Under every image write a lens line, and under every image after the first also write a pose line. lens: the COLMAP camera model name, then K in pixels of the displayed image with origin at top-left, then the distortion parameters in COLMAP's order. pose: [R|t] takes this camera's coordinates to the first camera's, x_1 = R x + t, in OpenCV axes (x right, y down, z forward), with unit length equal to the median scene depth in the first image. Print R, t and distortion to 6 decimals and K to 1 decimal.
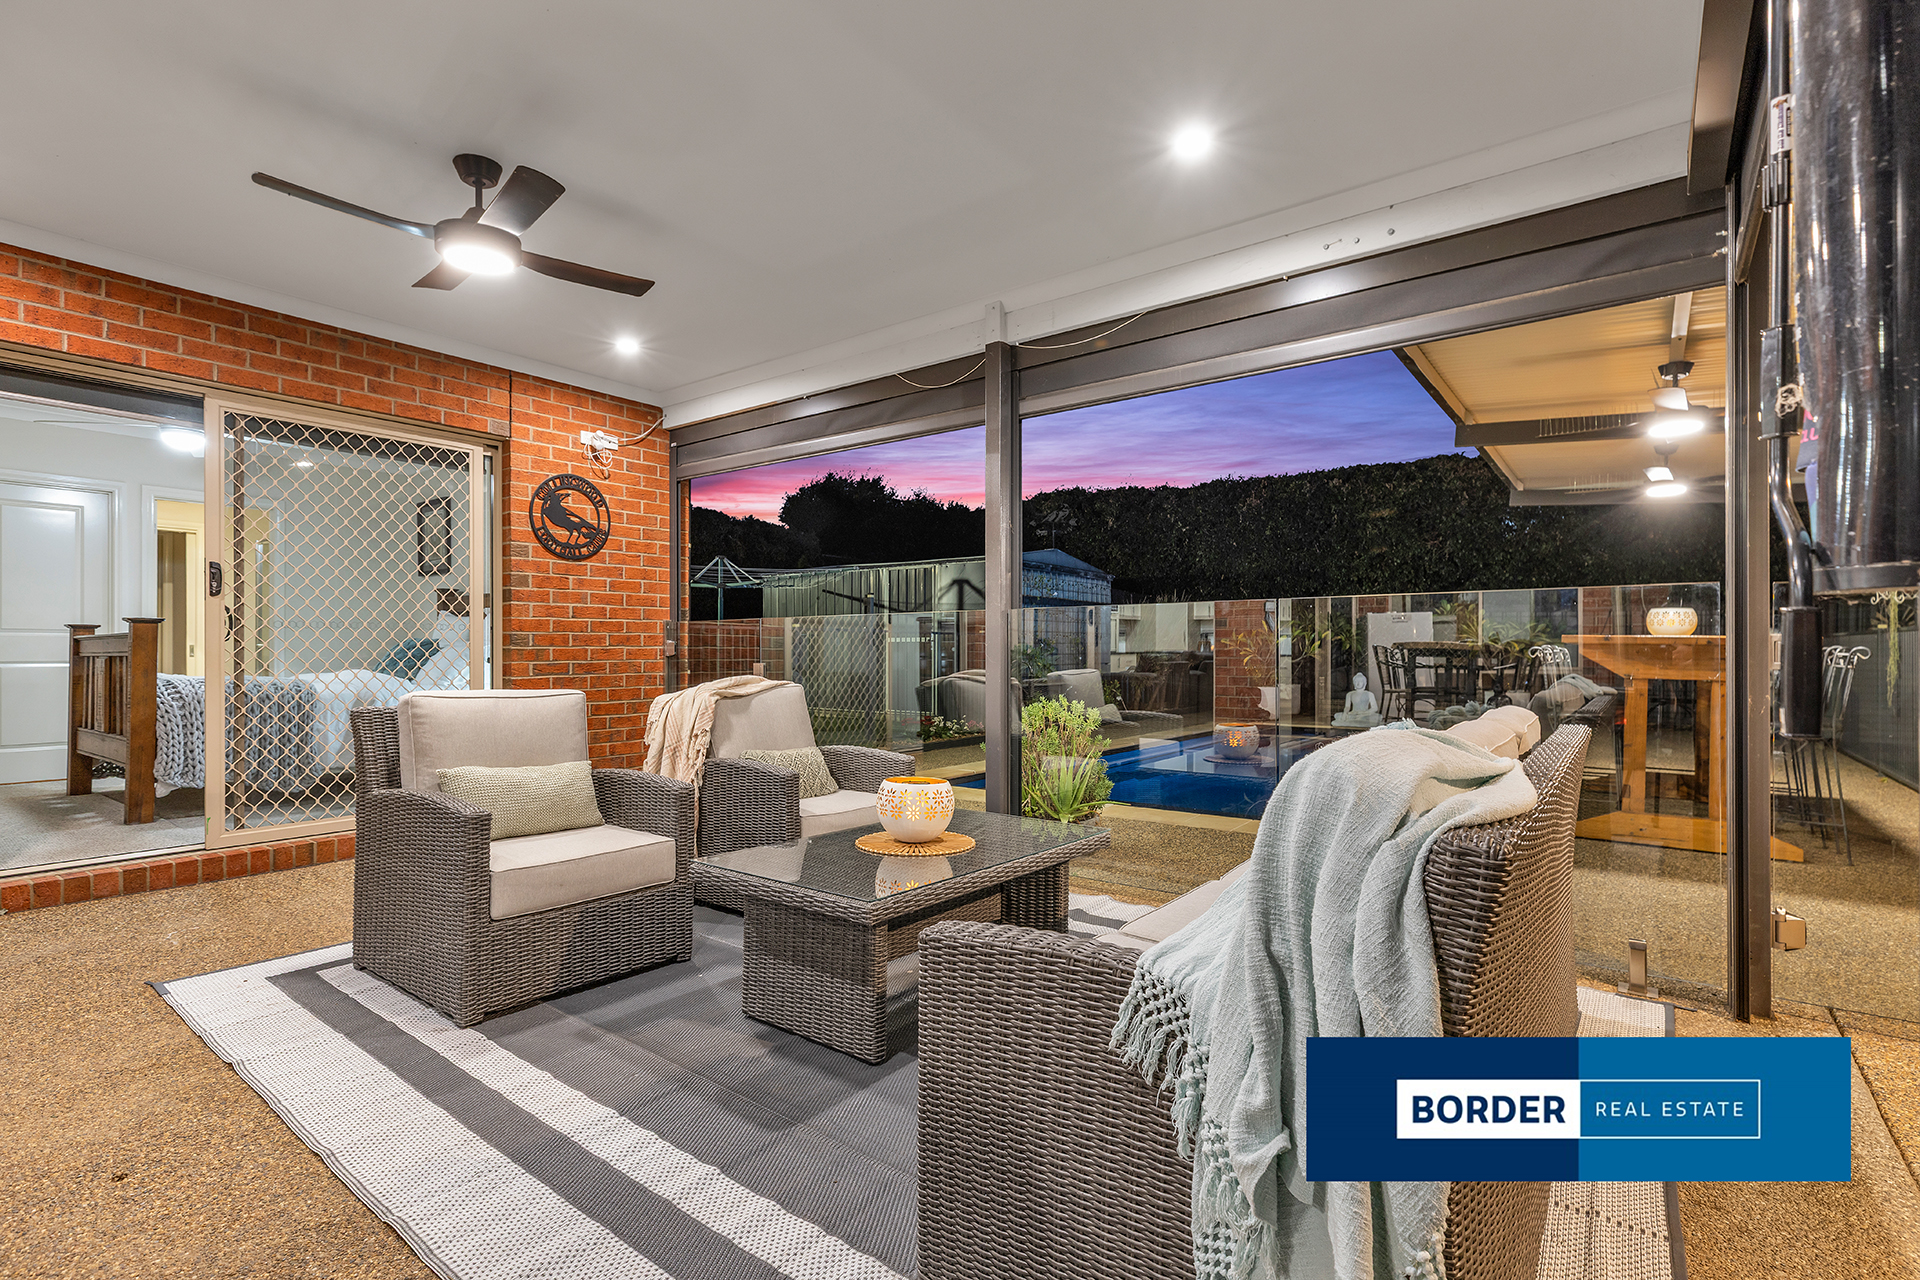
lens RADIAL K [[875.4, 0, 925.9], [0, 875.4, 654.4], [0, 0, 1]] dist [-0.005637, 0.001585]
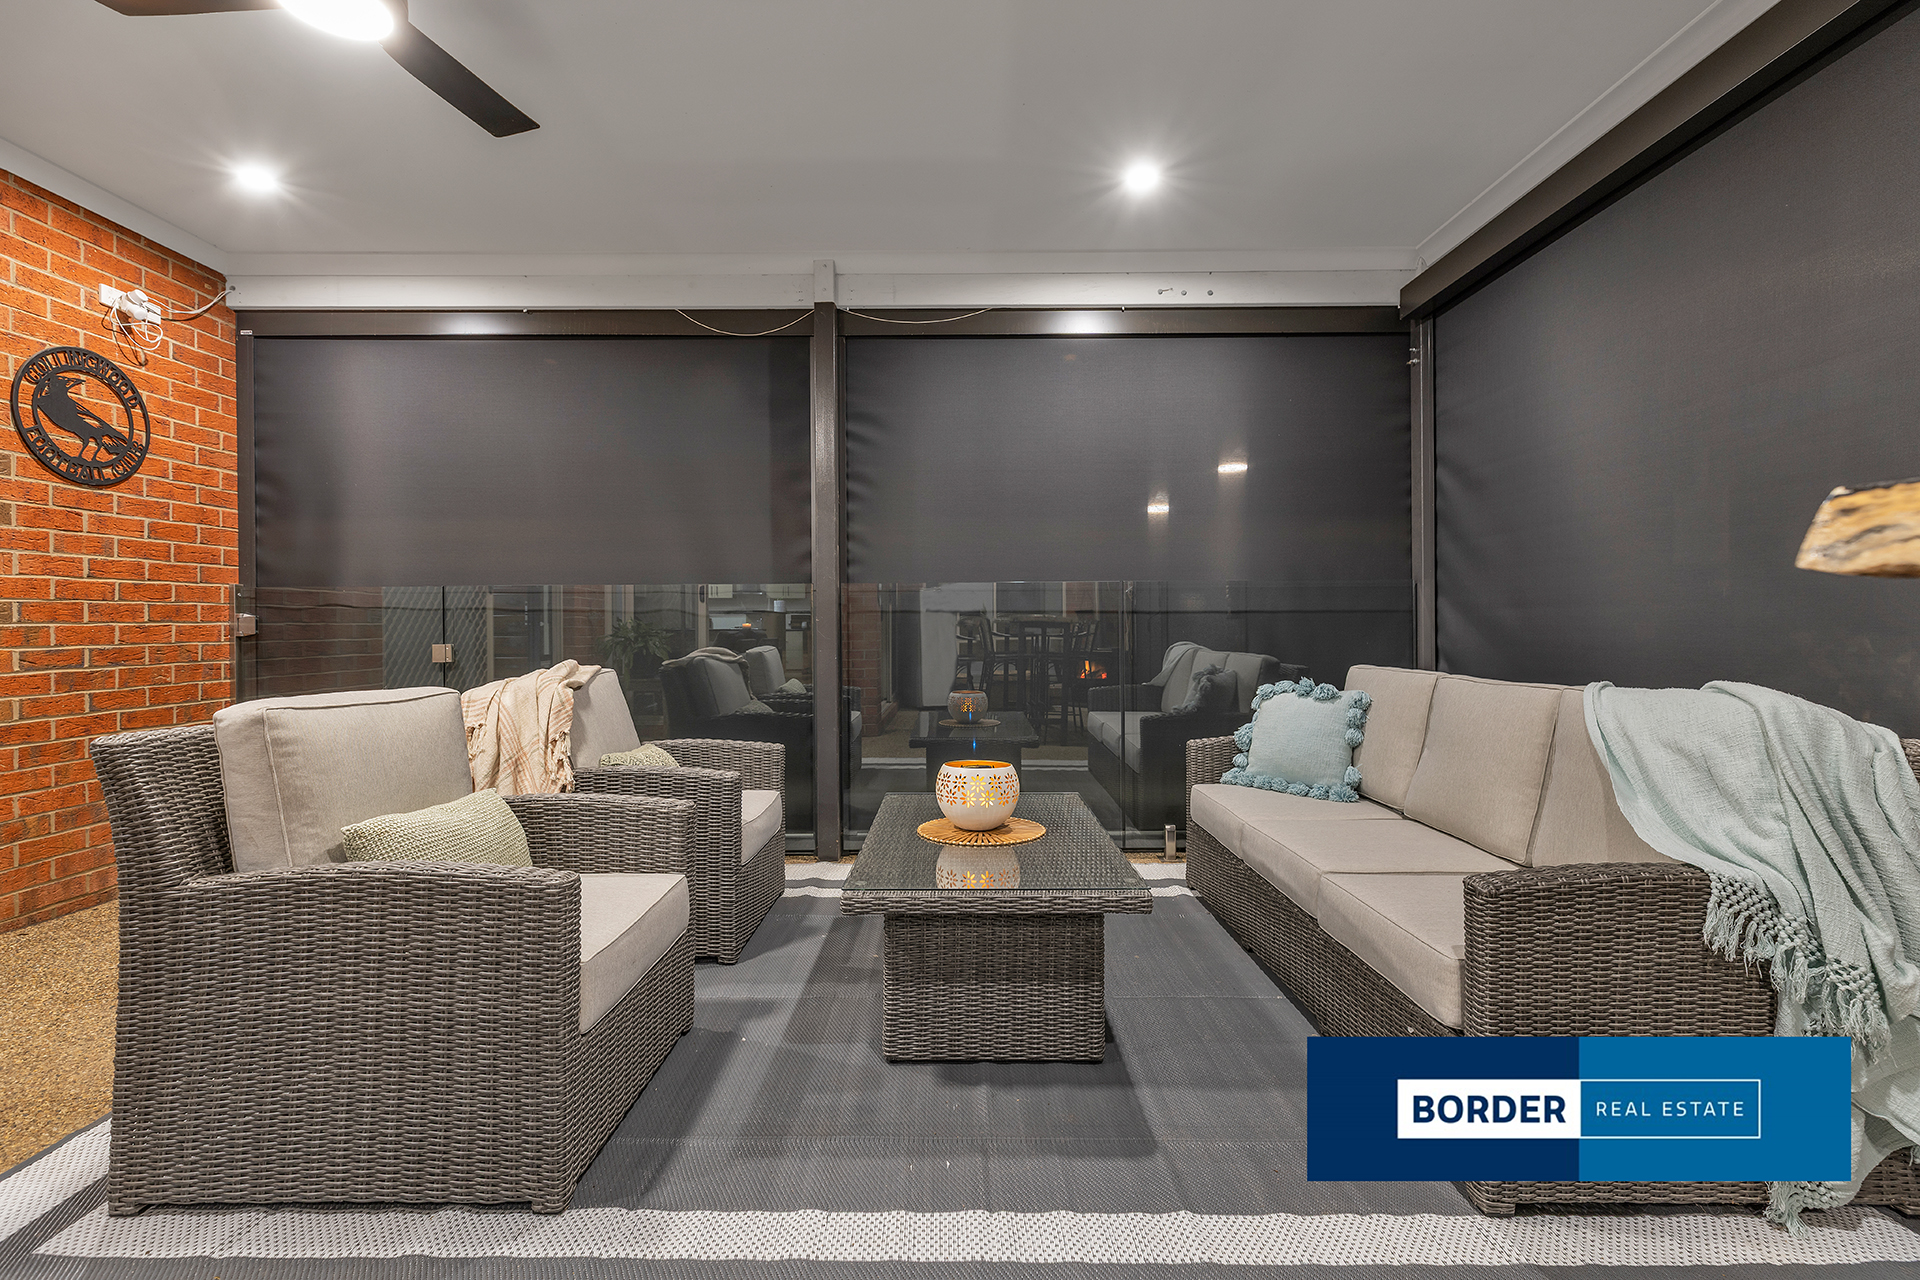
lens RADIAL K [[875.4, 0, 922.6], [0, 875.4, 630.4], [0, 0, 1]] dist [-0.005637, 0.001585]
pose [[0.799906, -0.003365, 0.600115, -0.301689], [0.003407, 0.999994, 0.001065, -0.002150], [-0.600115, 0.001193, 0.799913, 0.135818]]
